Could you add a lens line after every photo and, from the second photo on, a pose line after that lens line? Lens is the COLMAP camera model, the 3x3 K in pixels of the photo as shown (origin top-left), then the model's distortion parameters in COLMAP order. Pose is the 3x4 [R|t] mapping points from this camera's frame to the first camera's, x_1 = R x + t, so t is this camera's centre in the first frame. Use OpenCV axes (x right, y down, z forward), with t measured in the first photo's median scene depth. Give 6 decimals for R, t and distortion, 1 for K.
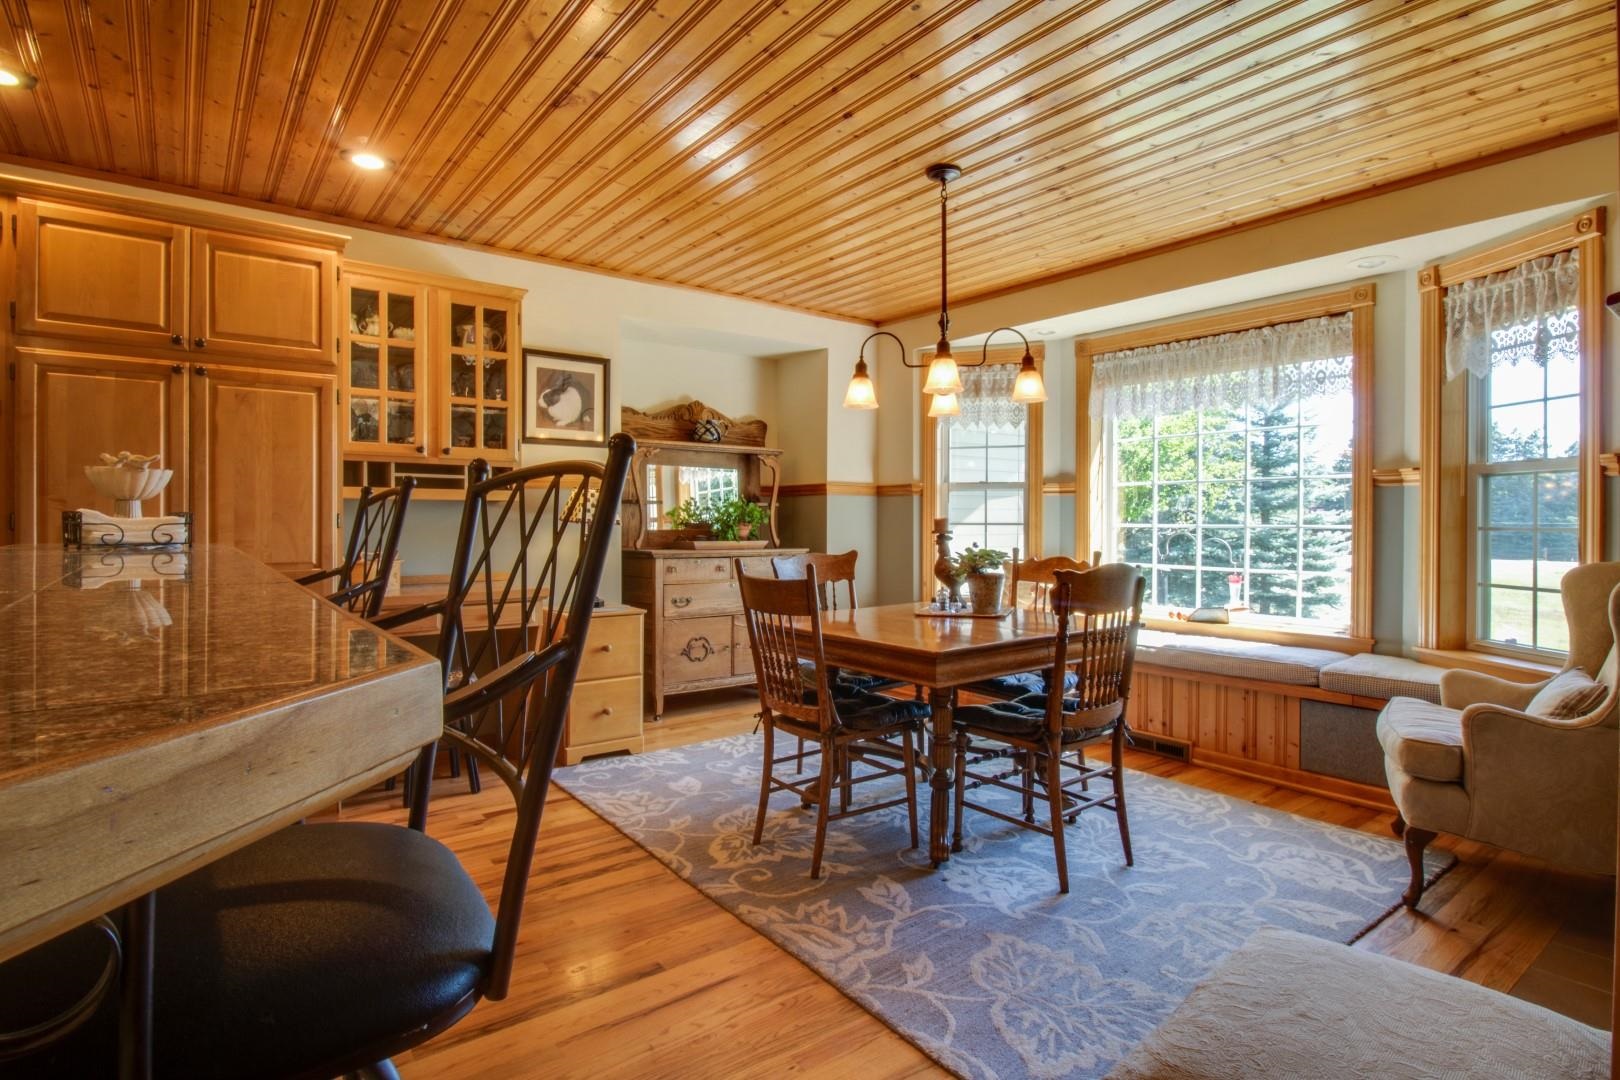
lens RADIAL K [[814.9, 0, 799.6], [0, 814.9, 525.1], [0, 0, 1]] dist [-0.003692, -0.003682]
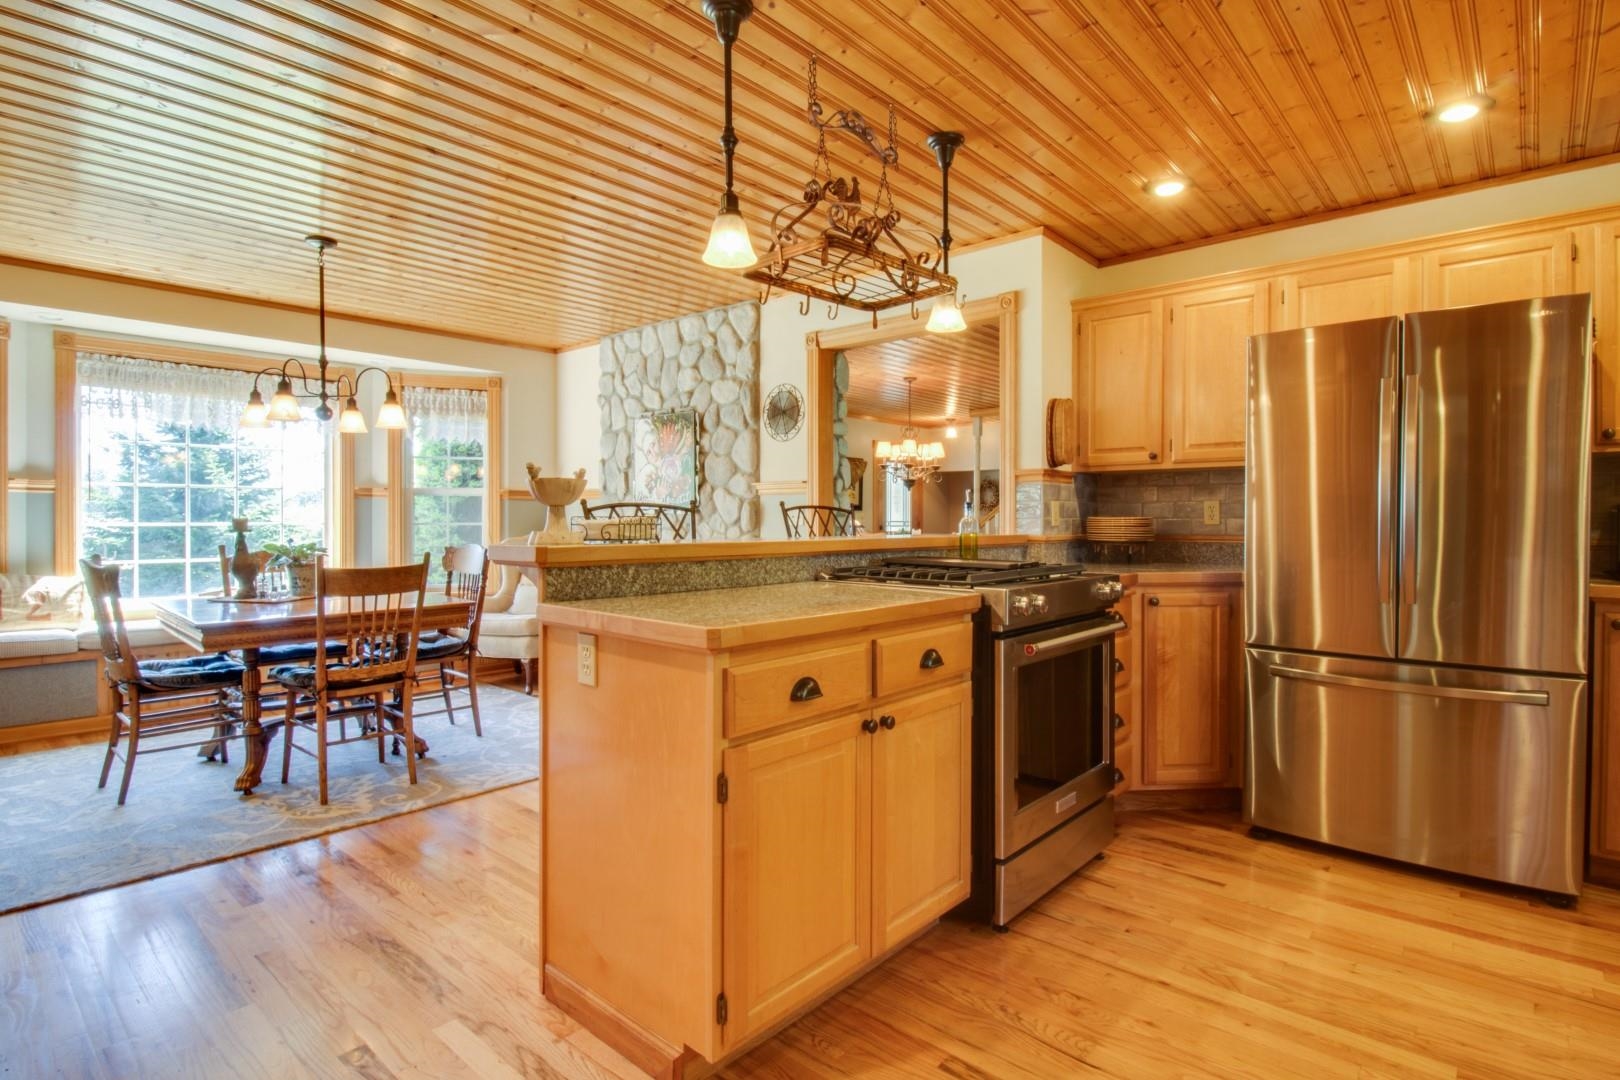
lens RADIAL K [[814.9, 0, 865.5], [0, 814.9, 526.1], [0, 0, 1]] dist [-0.003692, -0.003682]
pose [[-0.234679, -0.009604, 0.972025, -1.129762], [0.004219, 0.999932, 0.010899, -0.007601], [-0.972064, 0.006658, -0.234623, 0.445195]]
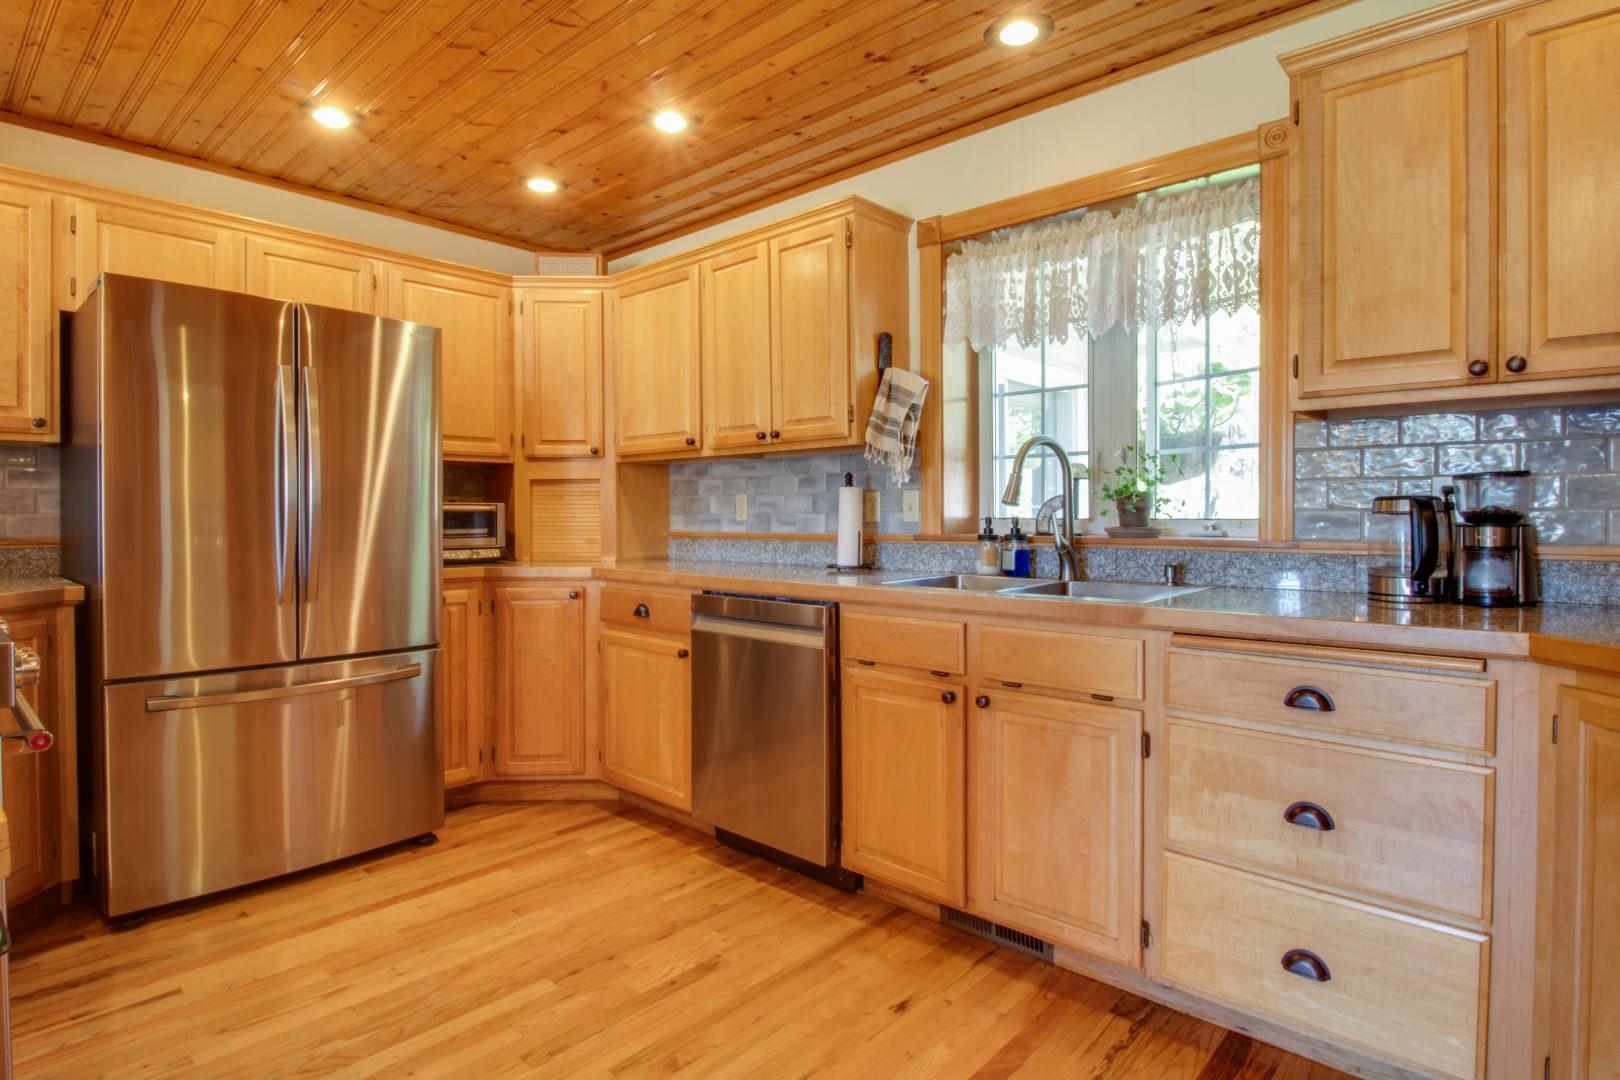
lens RADIAL K [[814.9, 0, 814.8], [0, 814.9, 529.0], [0, 0, 1]] dist [-0.003692, -0.003682]
pose [[-0.984820, 0.001663, -0.173570, -0.840974], [-0.000908, 0.999891, 0.014731, -0.001969], [0.173576, 0.014665, -0.984711, 0.578364]]
